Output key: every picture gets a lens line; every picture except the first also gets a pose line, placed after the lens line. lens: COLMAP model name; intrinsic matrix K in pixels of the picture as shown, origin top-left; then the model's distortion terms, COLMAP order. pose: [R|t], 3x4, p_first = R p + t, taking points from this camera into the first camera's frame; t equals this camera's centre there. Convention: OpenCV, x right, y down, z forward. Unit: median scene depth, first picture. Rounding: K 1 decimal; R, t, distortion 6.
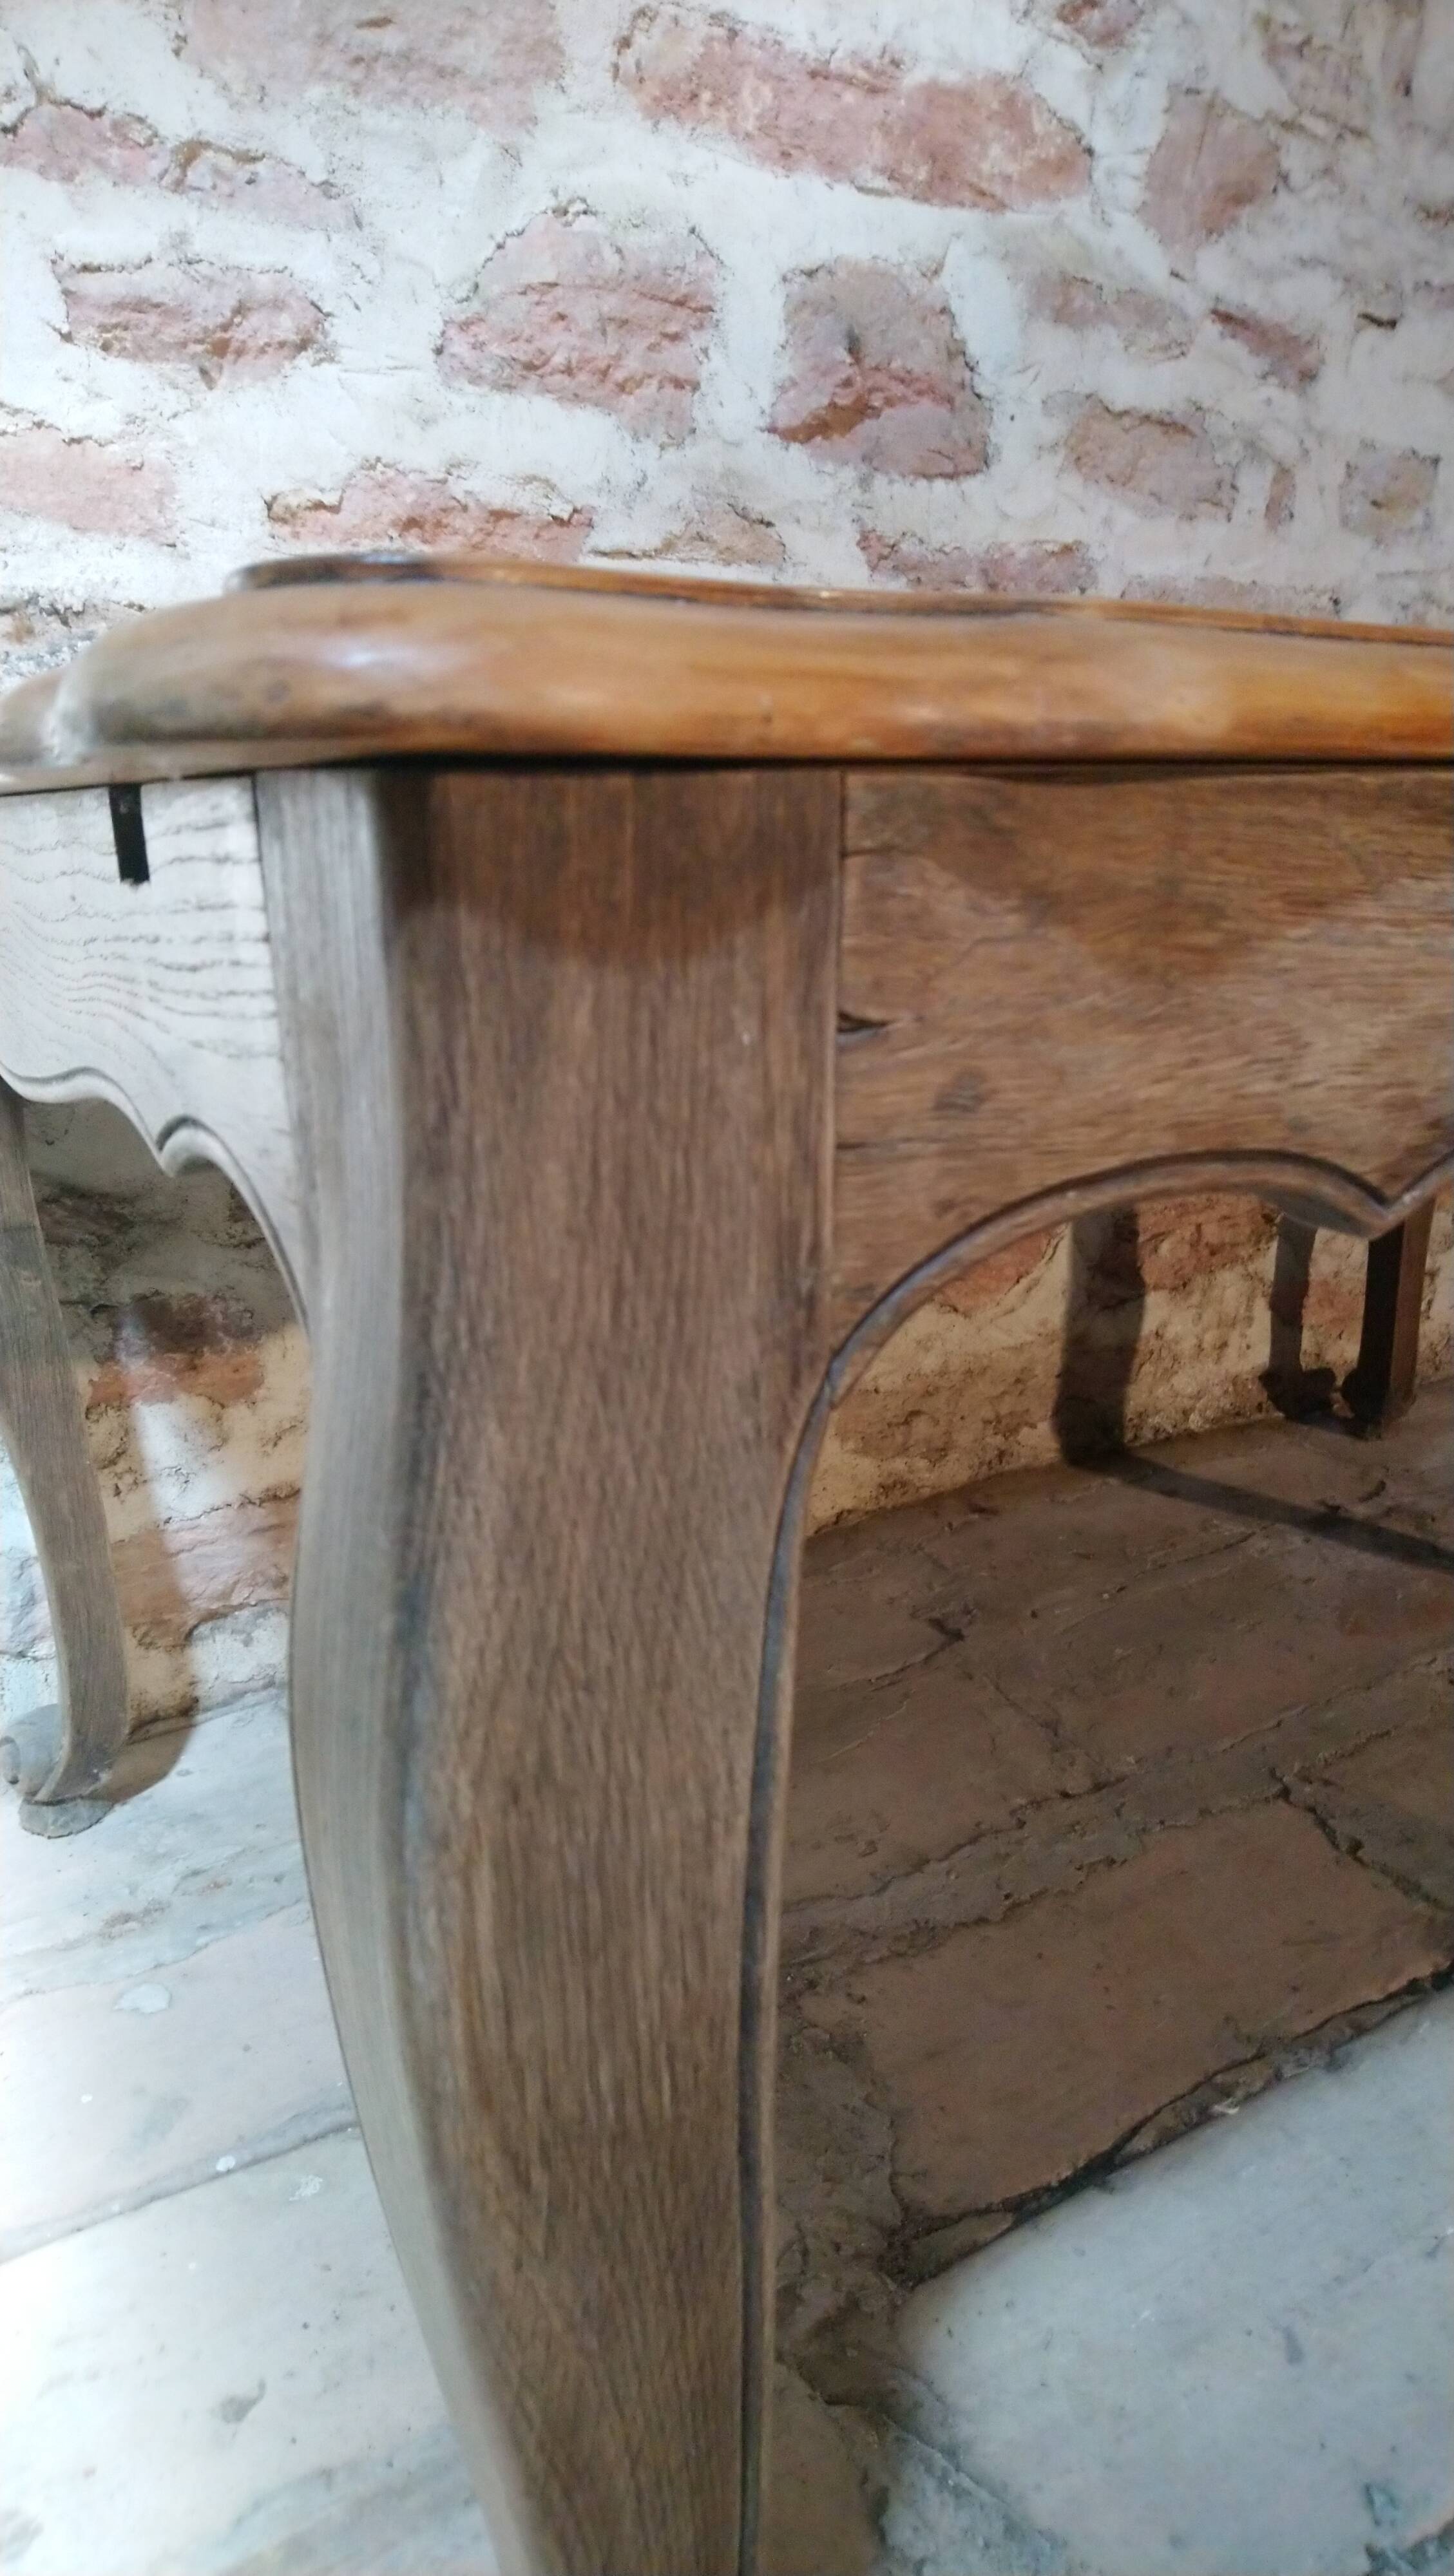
lens RADIAL K [[1640.6, 0, 723.6], [0, 1640.6, 1274.0], [0, 0, 1]] dist [0.058658, -0.101229]
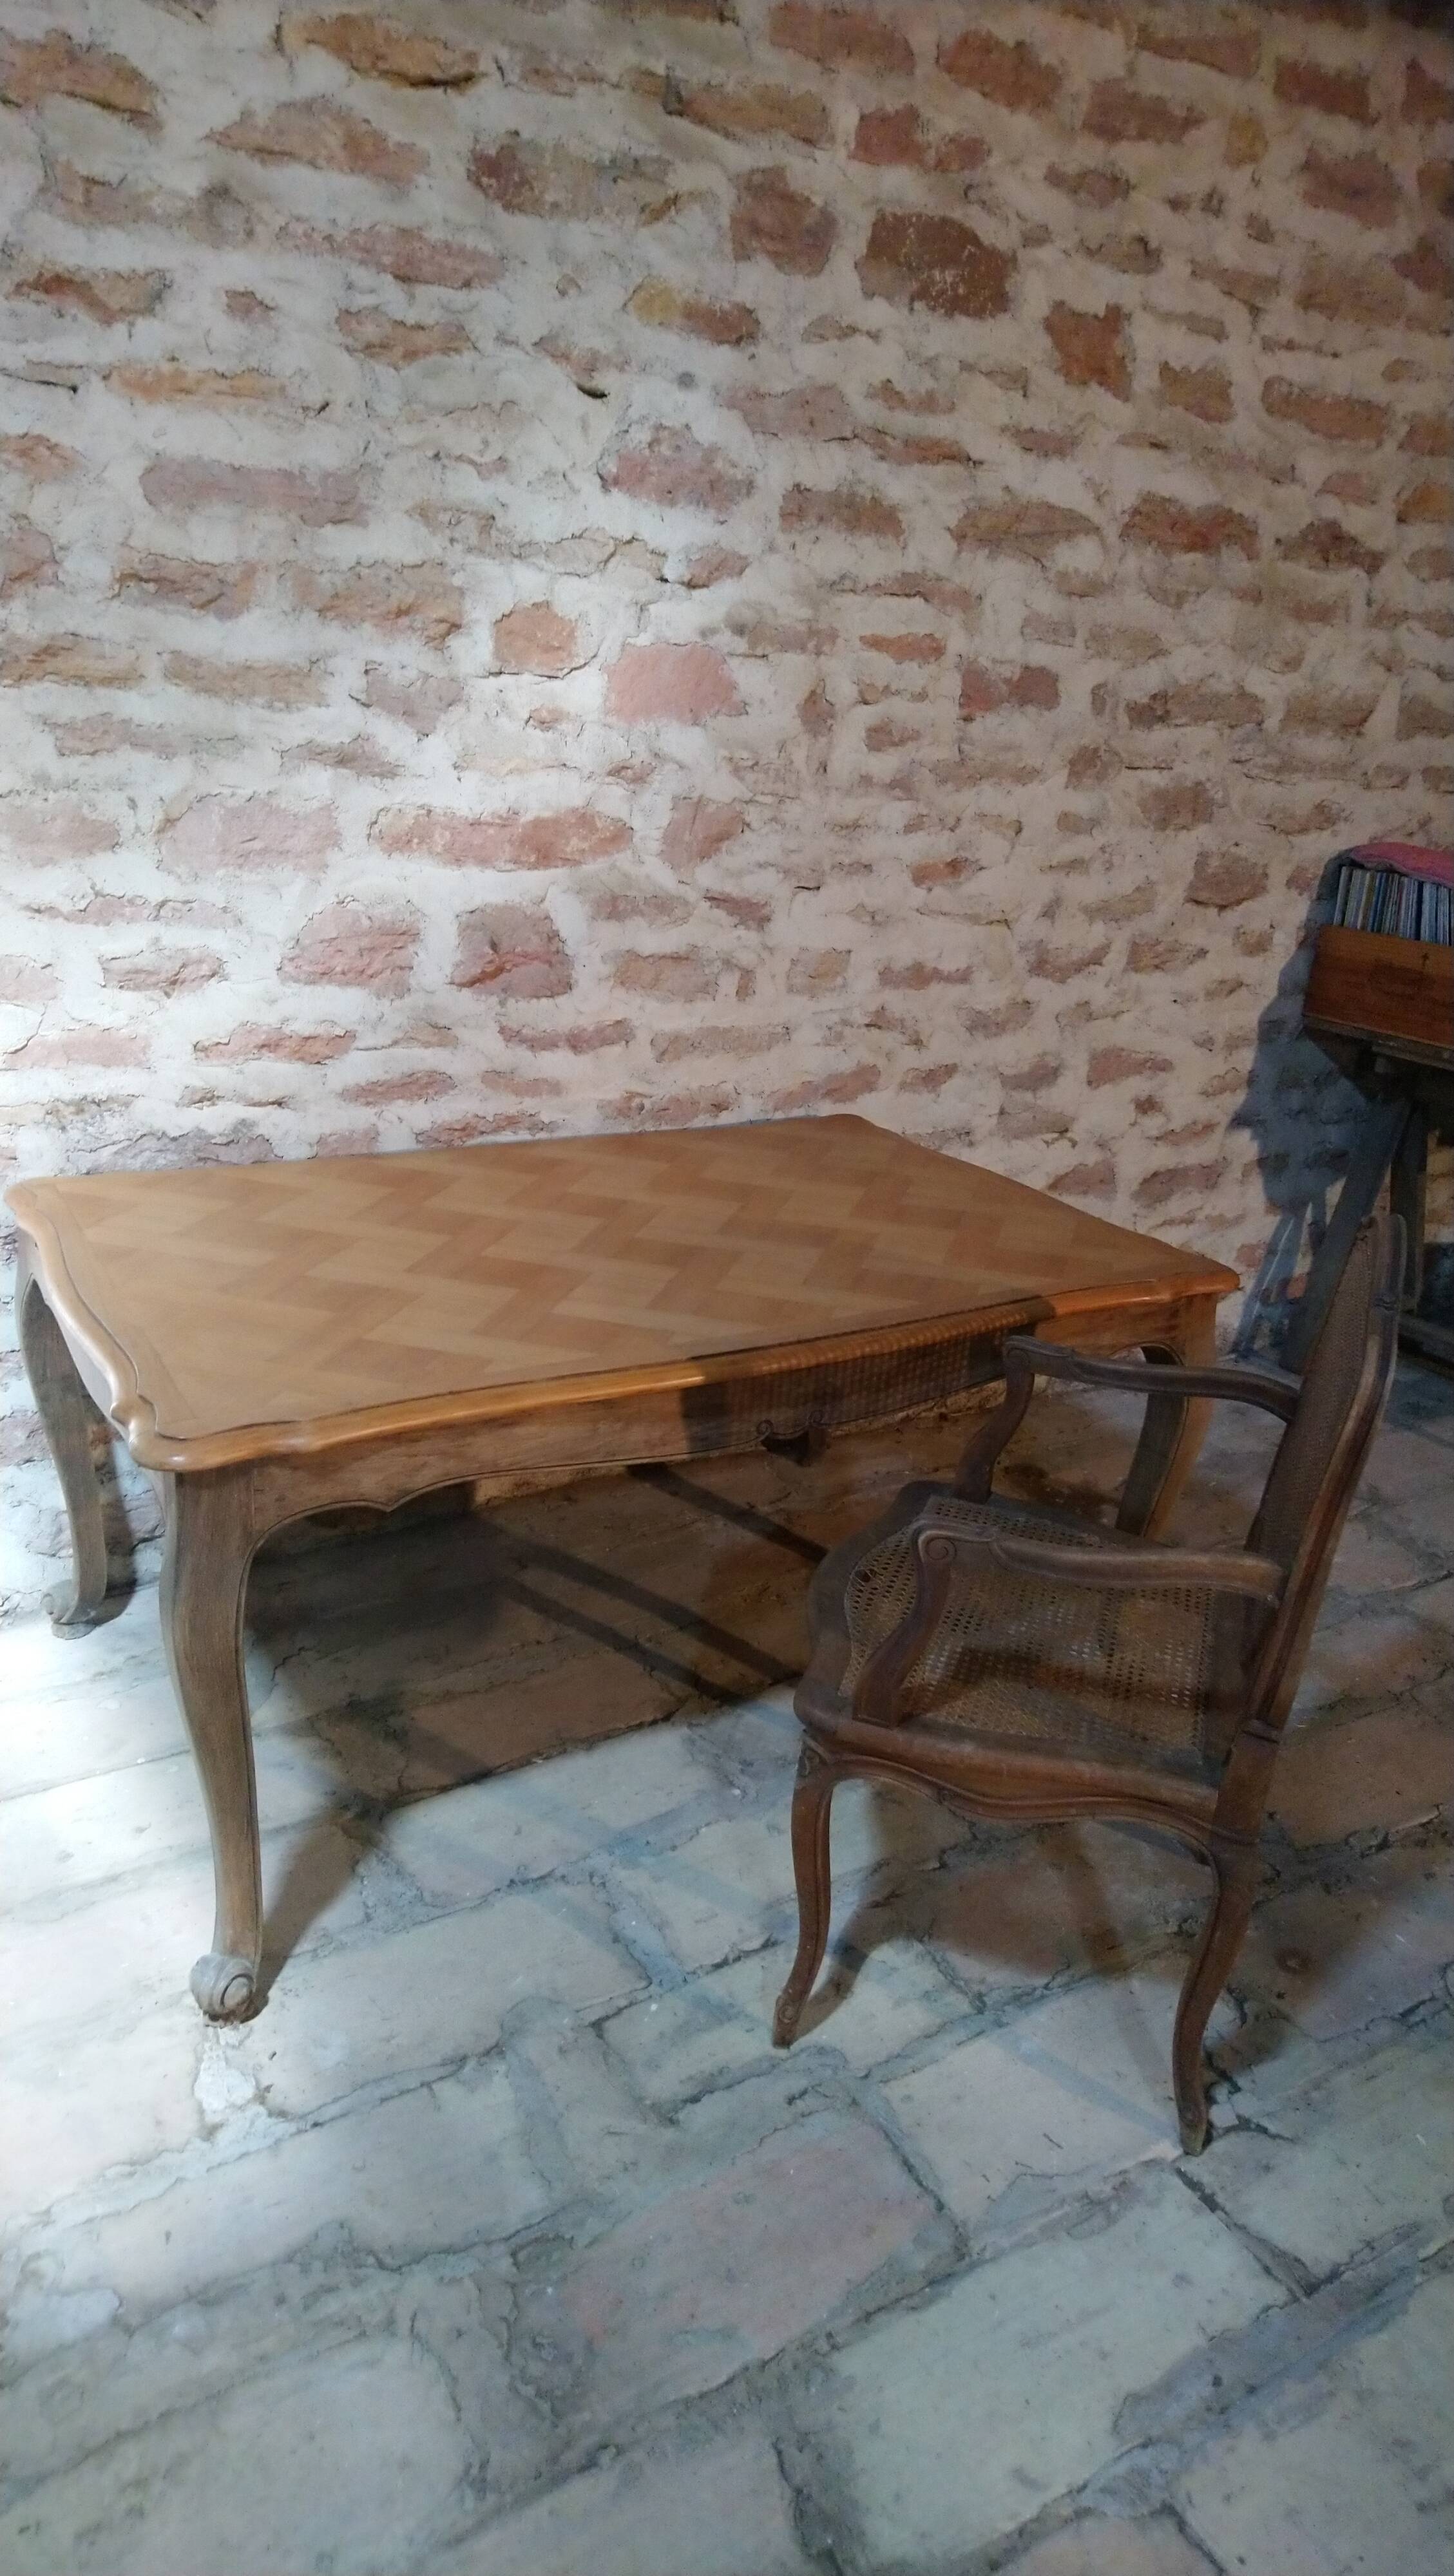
lens RADIAL K [[1640.6, 0, 757.6], [0, 1640.6, 1259.8], [0, 0, 1]] dist [0.058658, -0.101229]
pose [[0.996776, 0.062000, 0.050925, 0.349925], [-0.064562, 0.996644, 0.050316, -0.318734], [-0.047635, -0.053442, 0.997434, -1.151908]]
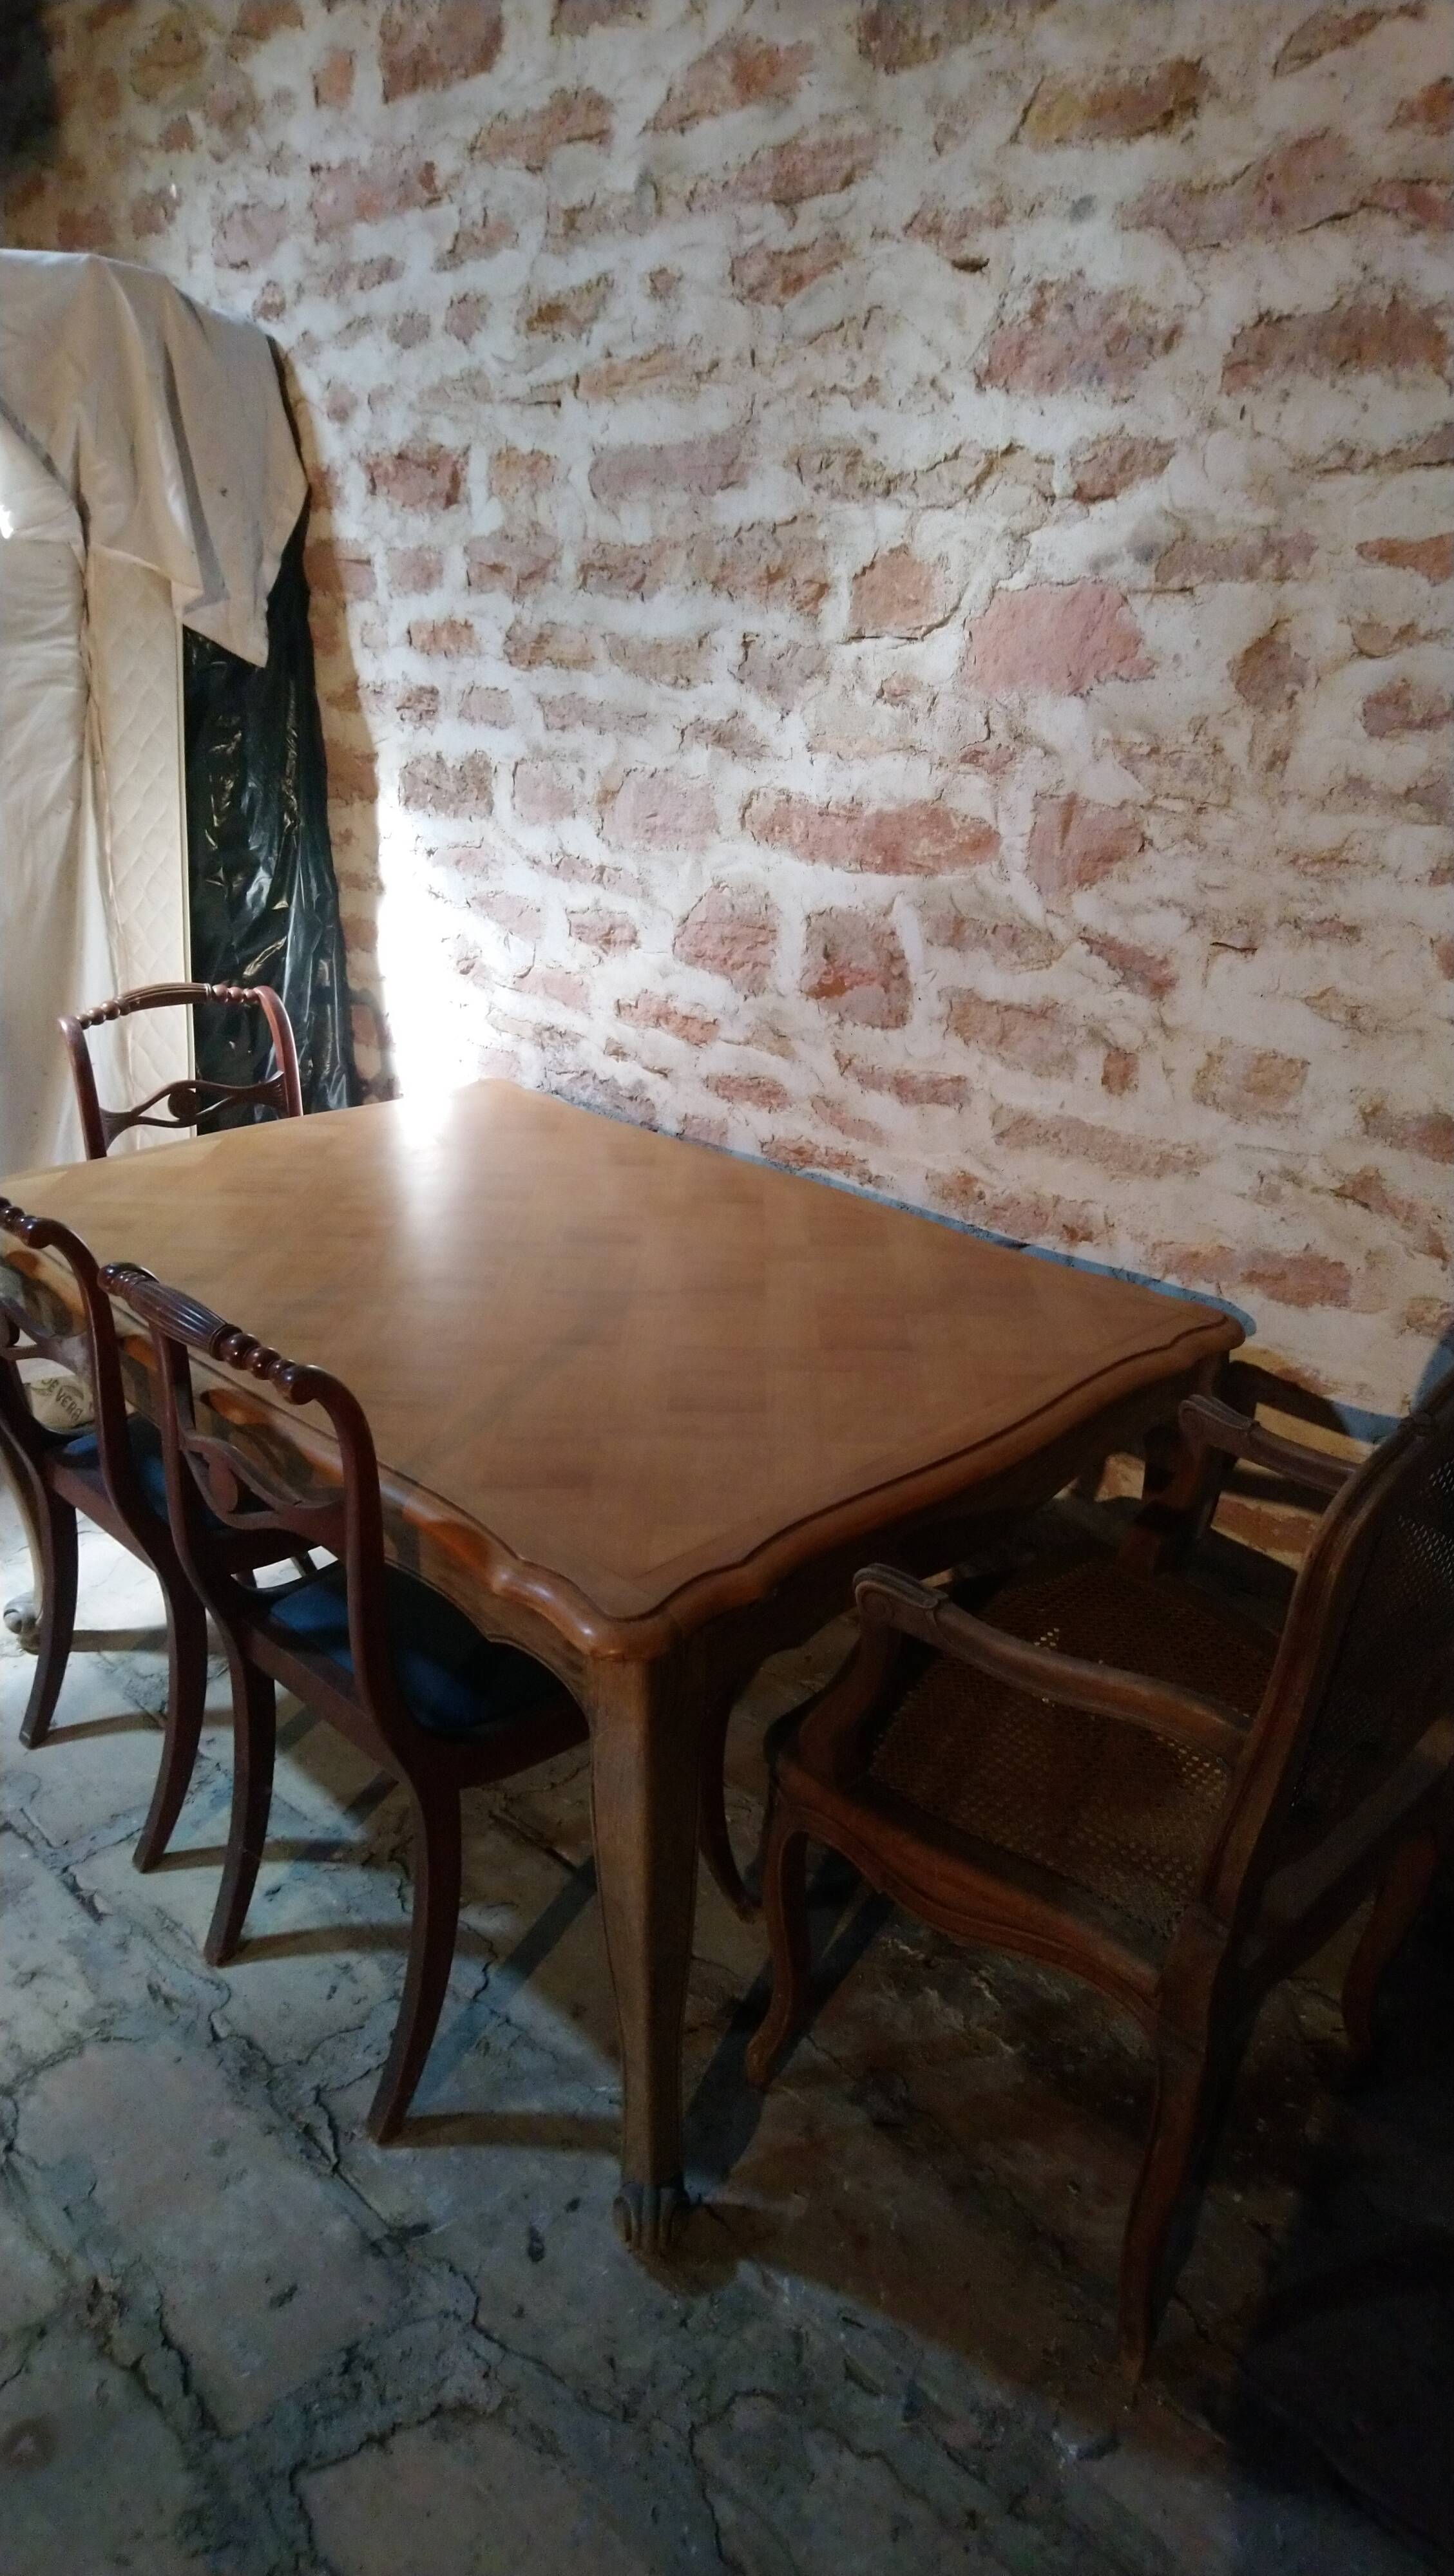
lens RADIAL K [[1640.6, 0, 708.0], [0, 1640.6, 1262.7], [0, 0, 1]] dist [0.058658, -0.101229]
pose [[0.249279, 0.364325, -0.897289, 1.886705], [-0.277466, 0.914564, 0.294255, -0.798577], [0.927832, 0.175616, 0.329070, 0.381942]]
